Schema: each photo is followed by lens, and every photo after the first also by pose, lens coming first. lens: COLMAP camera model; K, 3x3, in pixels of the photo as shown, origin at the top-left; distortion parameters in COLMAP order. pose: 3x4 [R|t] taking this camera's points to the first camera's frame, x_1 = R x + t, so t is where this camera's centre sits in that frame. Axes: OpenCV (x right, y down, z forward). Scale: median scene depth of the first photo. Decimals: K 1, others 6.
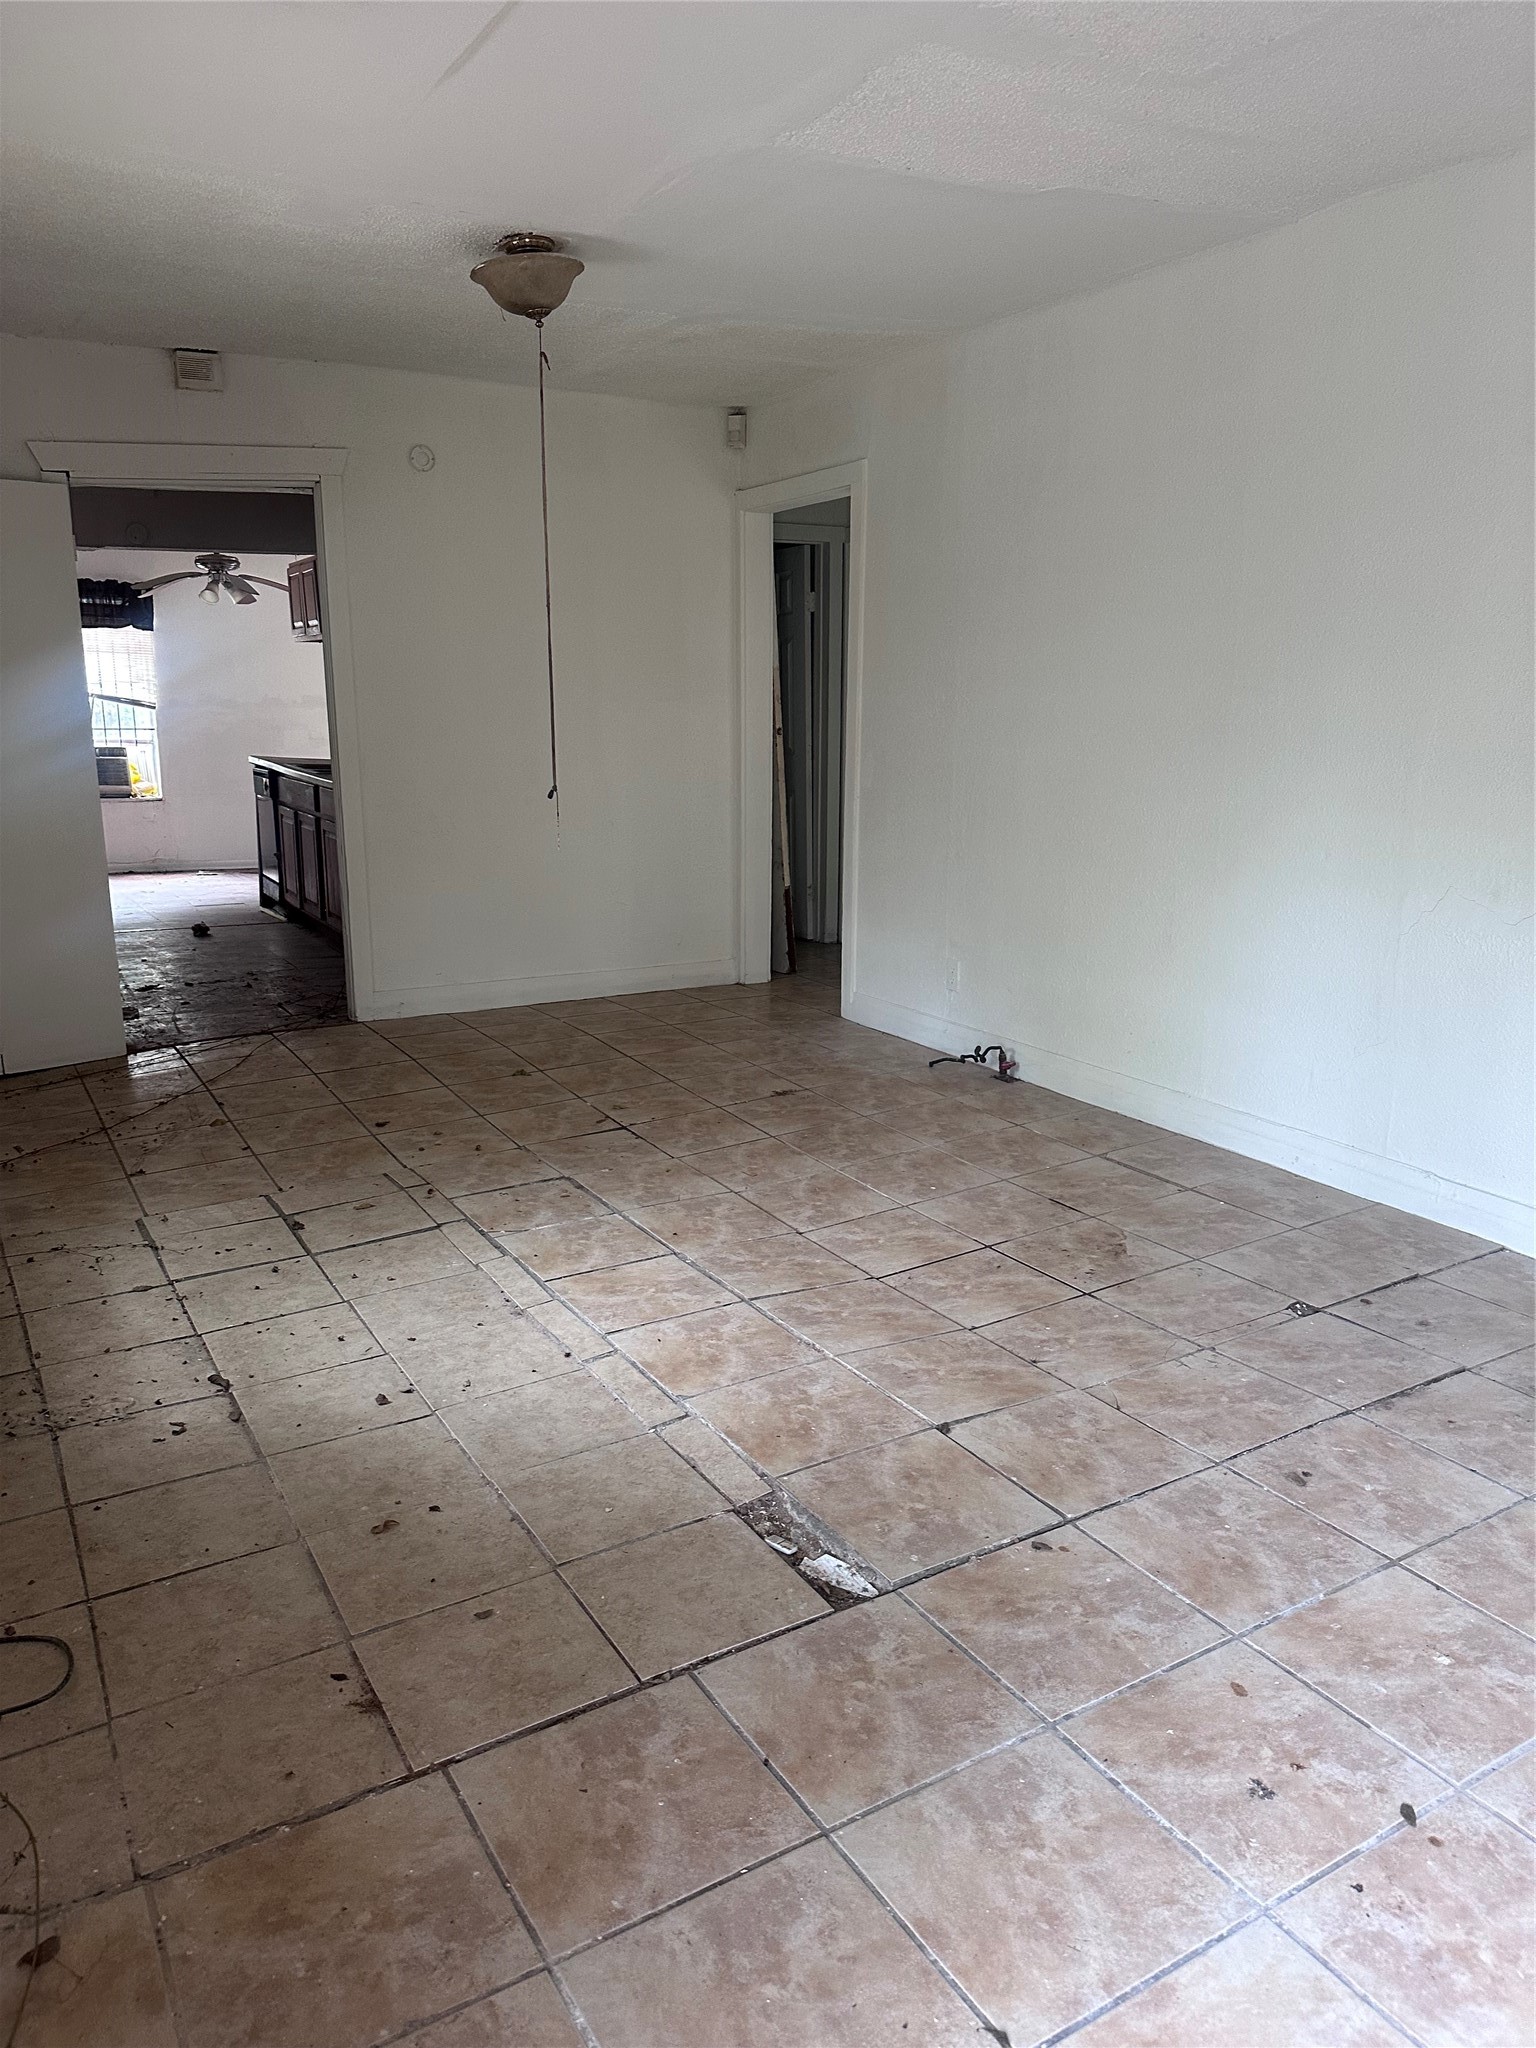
lens RADIAL K [[1436.2, 0, 762.1], [0, 1436.2, 1030.4], [0, 0, 1]] dist [-0.013211, -0.000021]
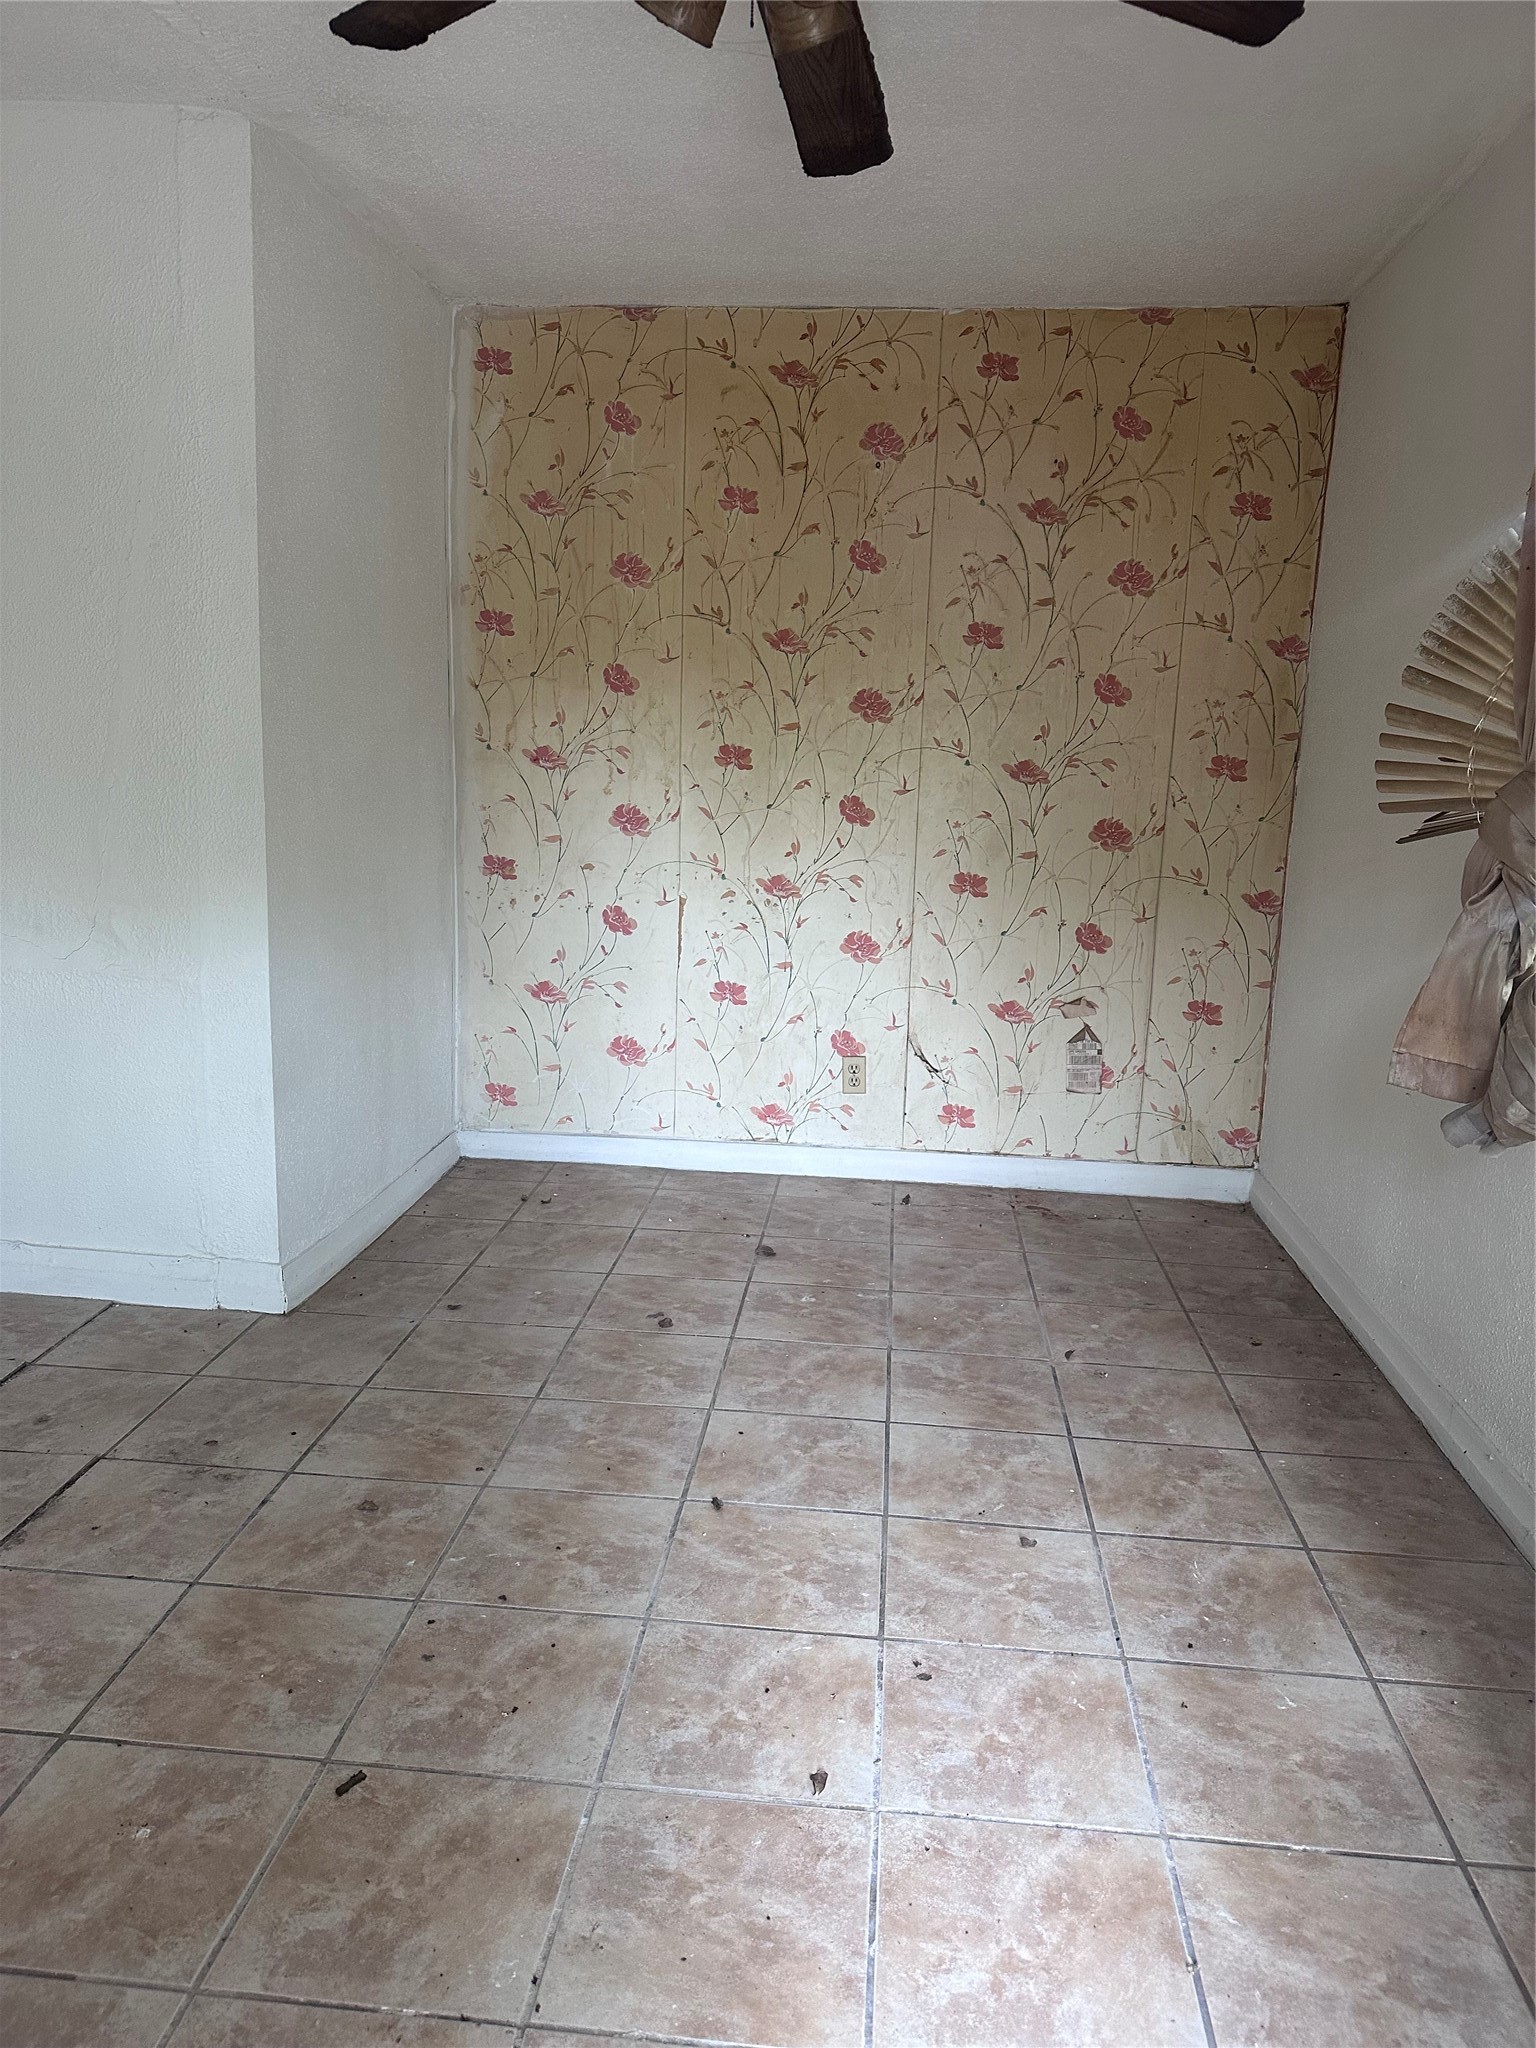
lens RADIAL K [[1436.2, 0, 771.1], [0, 1436.2, 1024.0], [0, 0, 1]] dist [-0.013211, -0.000021]
pose [[0.581445, -0.134197, 0.802442, 0.069914], [0.147090, 0.987389, 0.058546, -0.025386], [-0.800179, 0.083989, 0.593851, 0.140309]]
